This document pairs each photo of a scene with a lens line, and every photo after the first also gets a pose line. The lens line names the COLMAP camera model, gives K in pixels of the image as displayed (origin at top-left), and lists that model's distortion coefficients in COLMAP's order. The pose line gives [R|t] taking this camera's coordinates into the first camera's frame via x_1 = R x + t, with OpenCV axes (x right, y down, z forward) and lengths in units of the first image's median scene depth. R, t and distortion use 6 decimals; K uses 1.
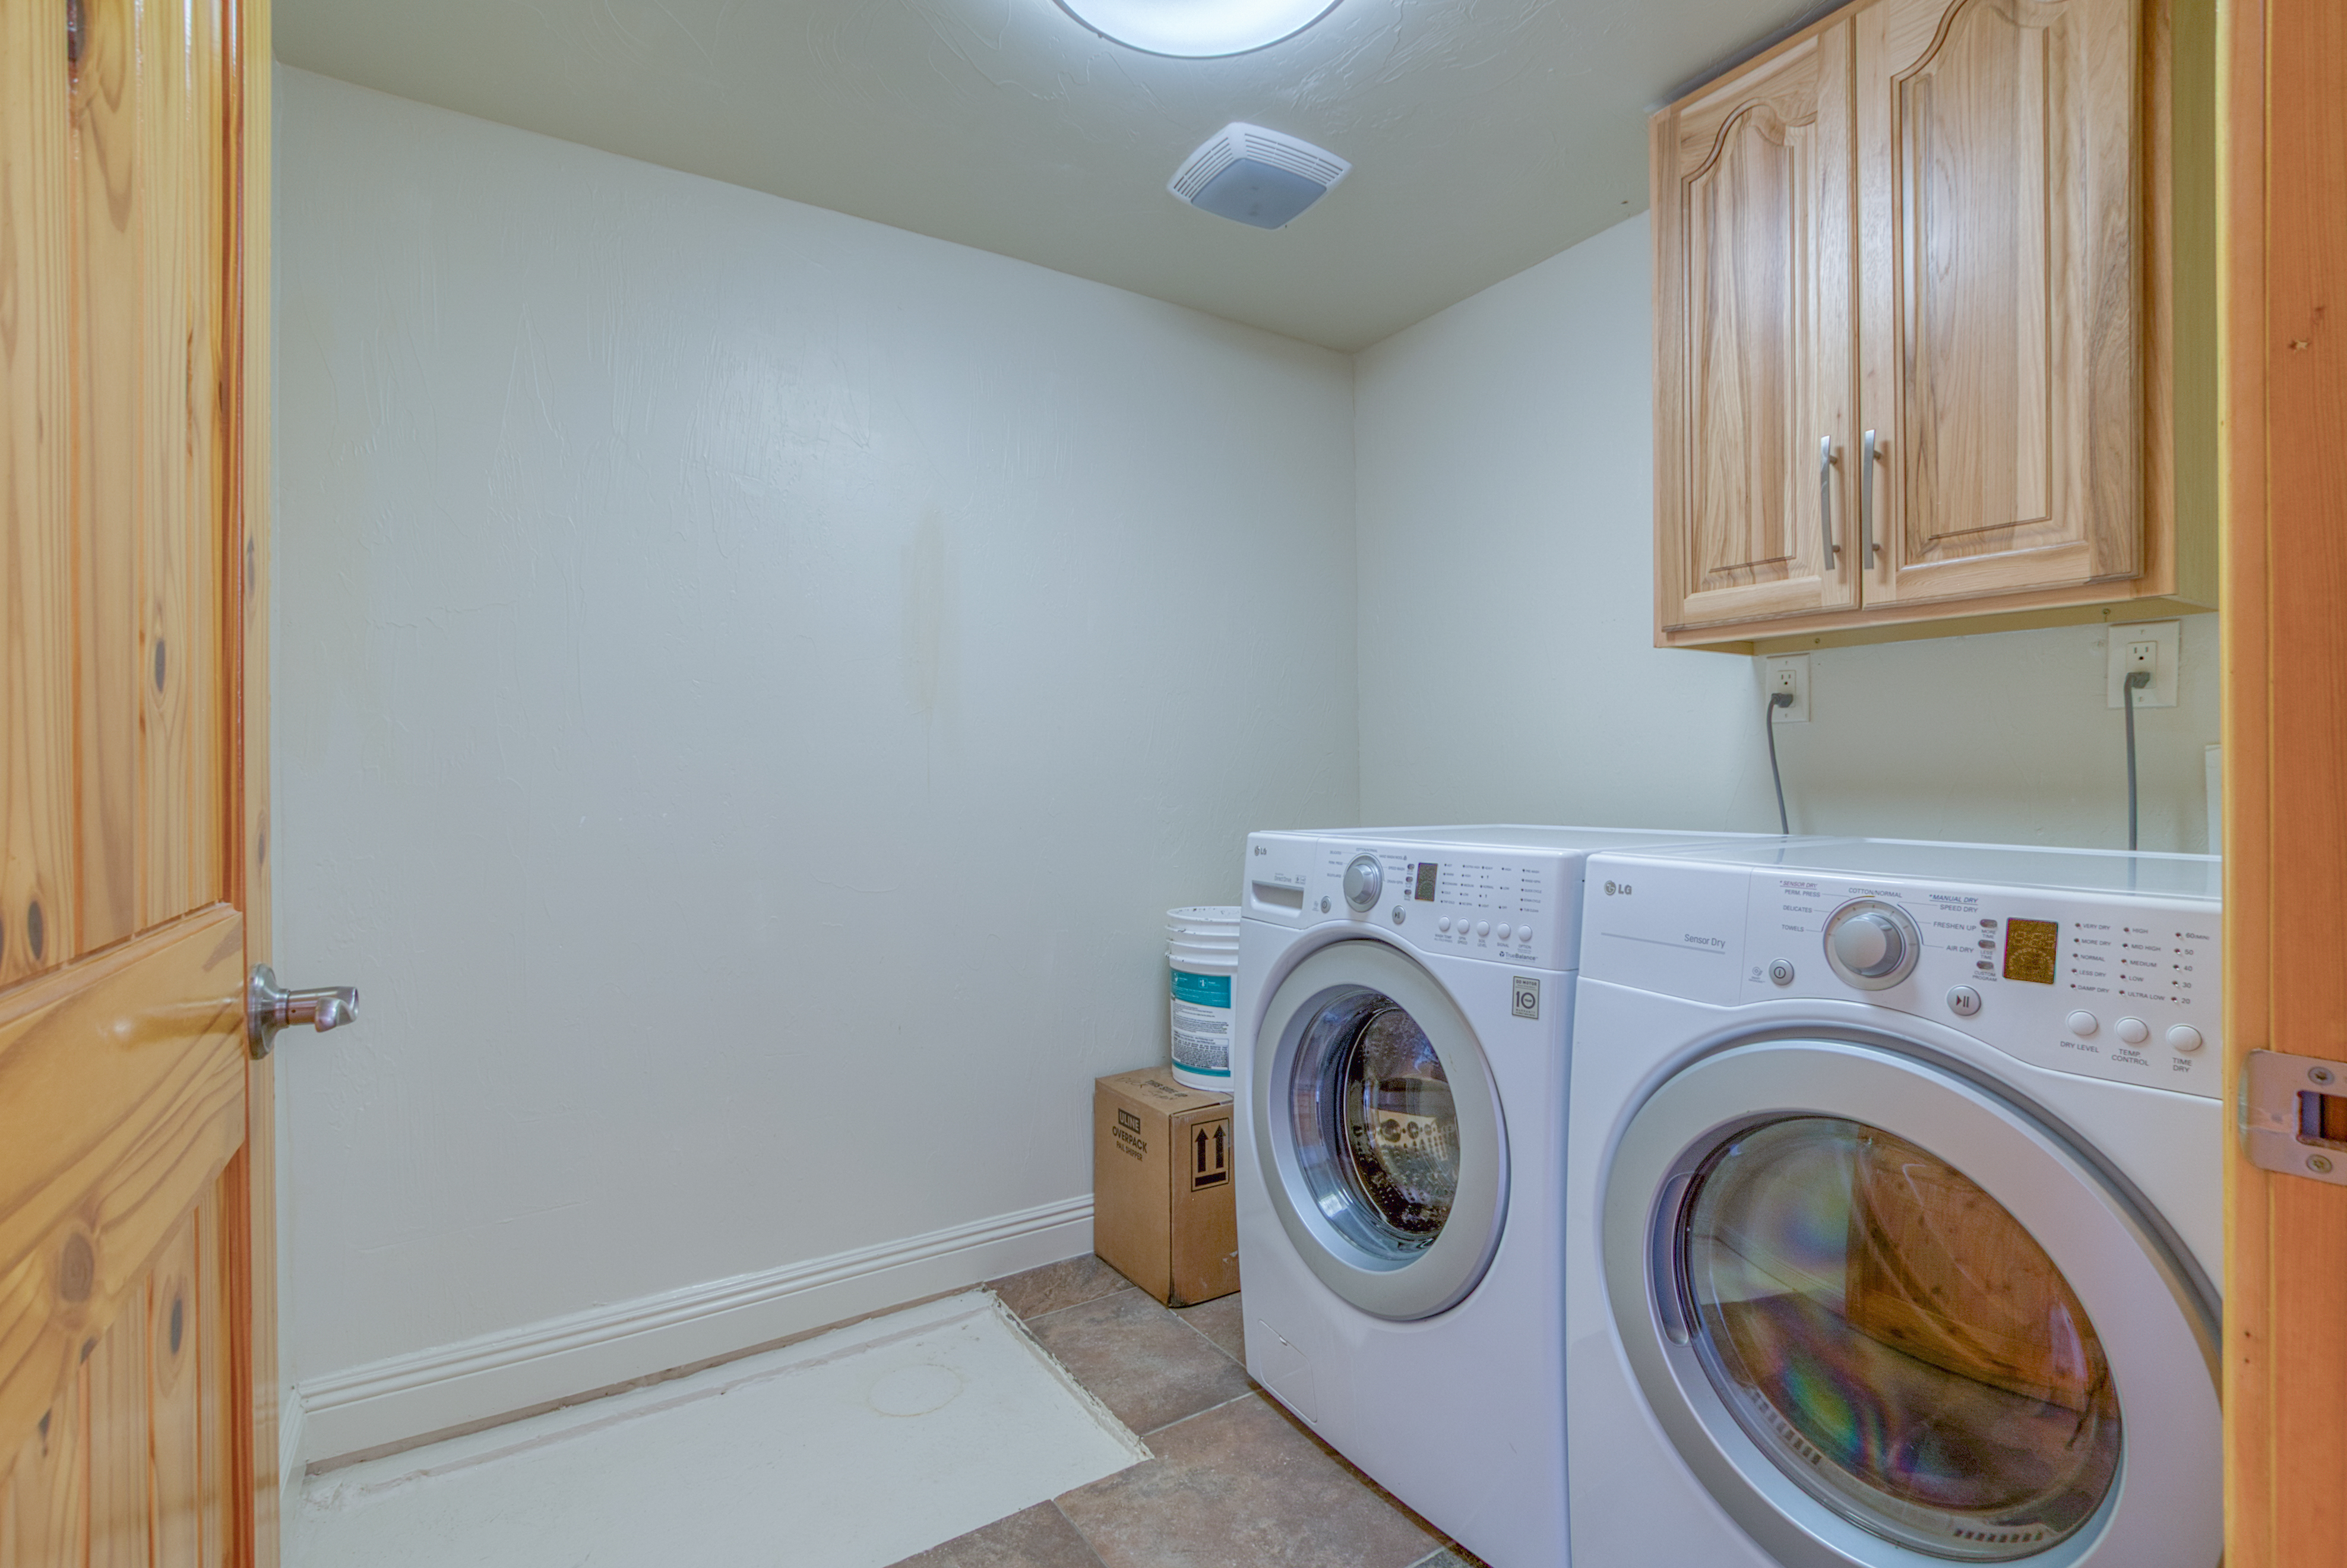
lens RADIAL K [[1071.9, 0, 1155.8], [0, 1071.9, 780.3], [0, 0, 1]] dist [-0.000250, -0.000199]
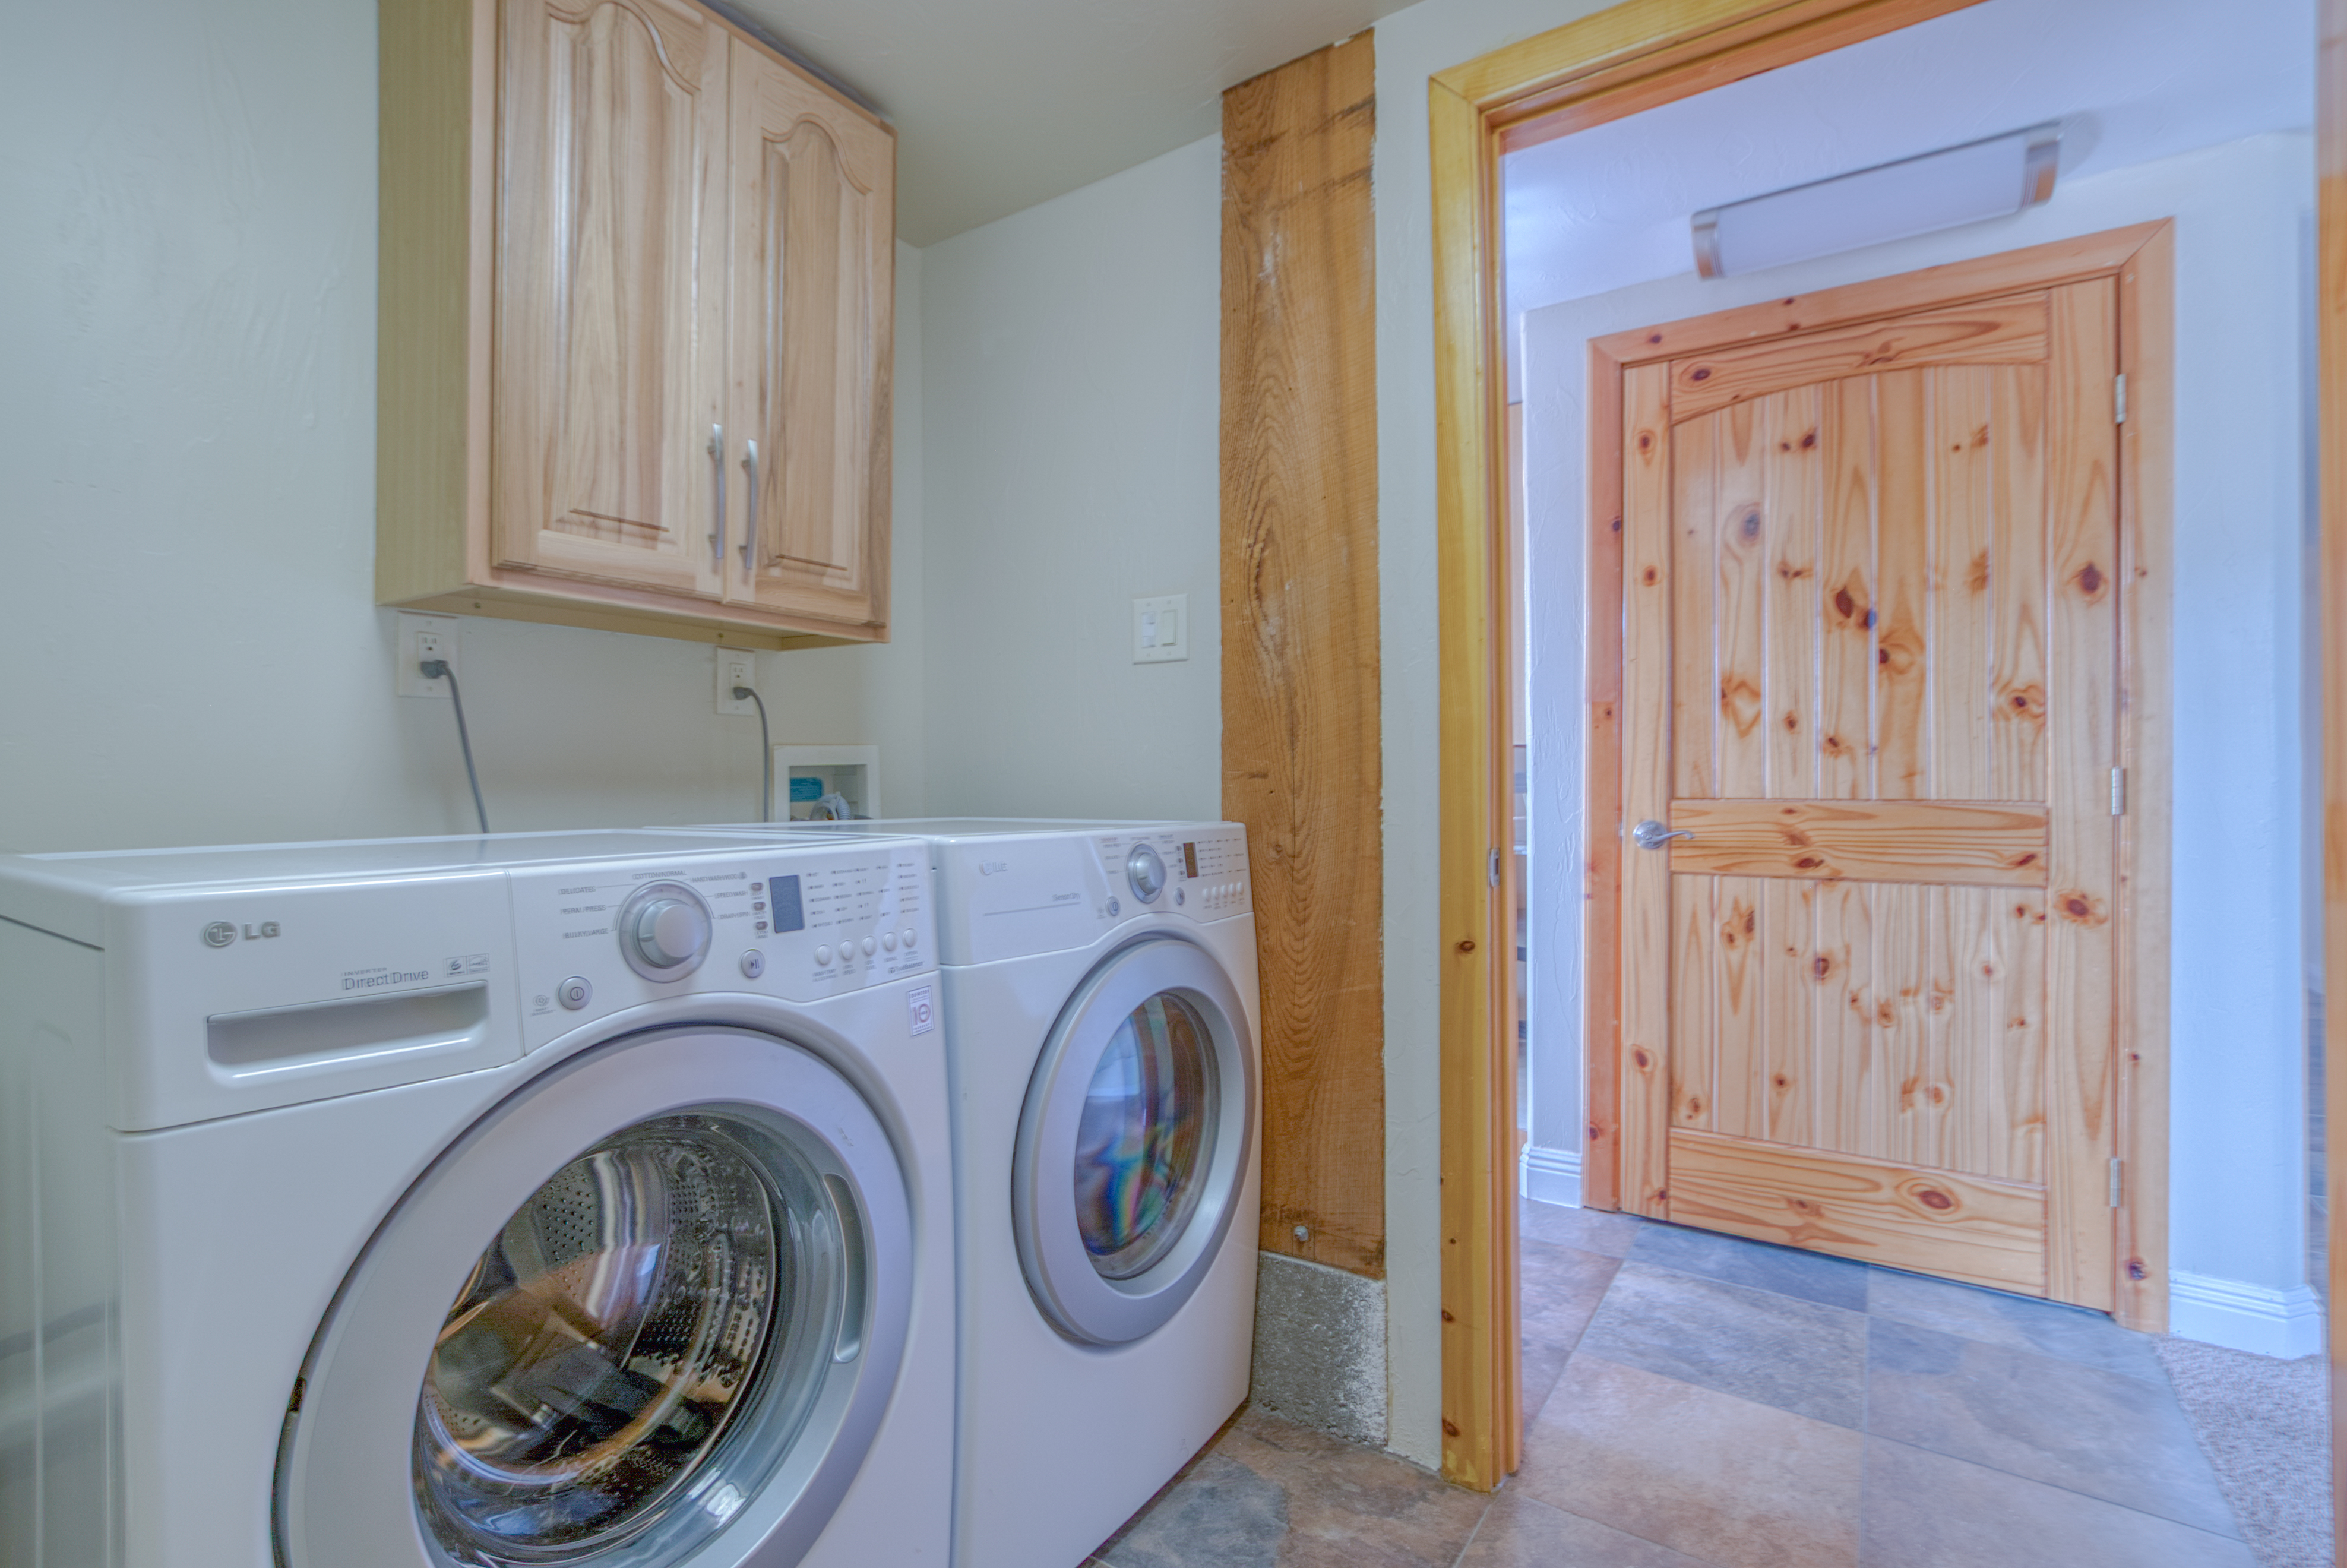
lens RADIAL K [[1071.9, 0, 1152.6], [0, 1071.9, 777.0], [0, 0, 1]] dist [-0.000250, -0.000199]
pose [[-0.393872, 0.005549, 0.919149, -0.471600], [0.003655, 0.999983, -0.004470, 0.016641], [-0.919158, 0.001599, -0.393886, 1.047068]]
